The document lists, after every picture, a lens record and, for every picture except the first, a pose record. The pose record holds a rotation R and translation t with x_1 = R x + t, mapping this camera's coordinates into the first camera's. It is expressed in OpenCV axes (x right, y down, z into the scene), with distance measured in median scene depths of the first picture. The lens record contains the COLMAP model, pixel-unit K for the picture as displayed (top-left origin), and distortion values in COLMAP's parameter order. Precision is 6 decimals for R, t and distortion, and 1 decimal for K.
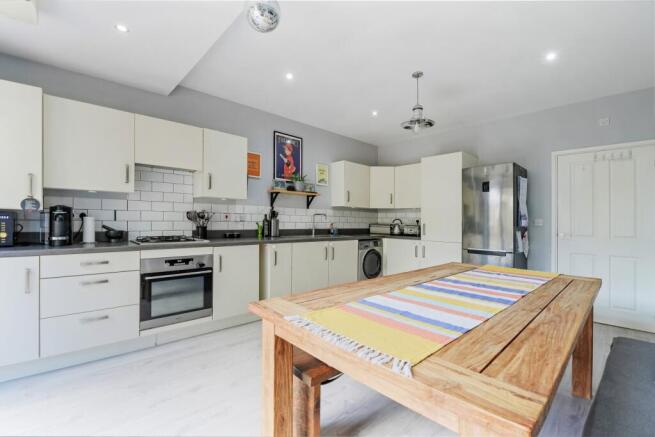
lens RADIAL K [[290.5, 0, 327.5], [0, 290.5, 218.5], [0, 0, 1]] dist [-0.000904, -0.000198]
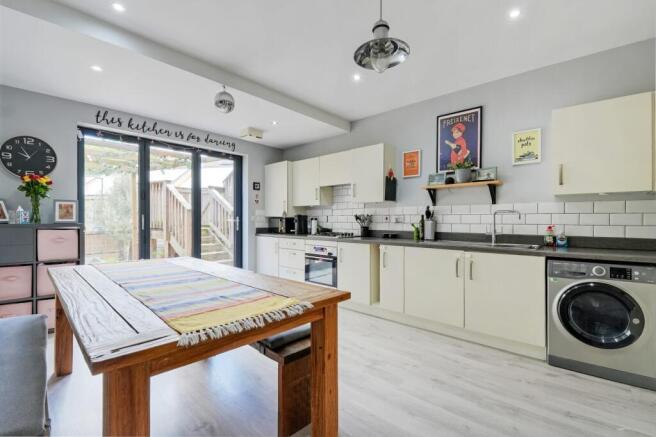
lens RADIAL K [[290.9, 0, 328.0], [0, 290.9, 218.5], [0, 0, 1]] dist [-0.000904, -0.000198]
pose [[0.065754, -0.021144, -0.997612, 0.648553], [0.002433, 0.999776, -0.021030, 0.015138], [0.997833, -0.001044, 0.065790, 0.625022]]
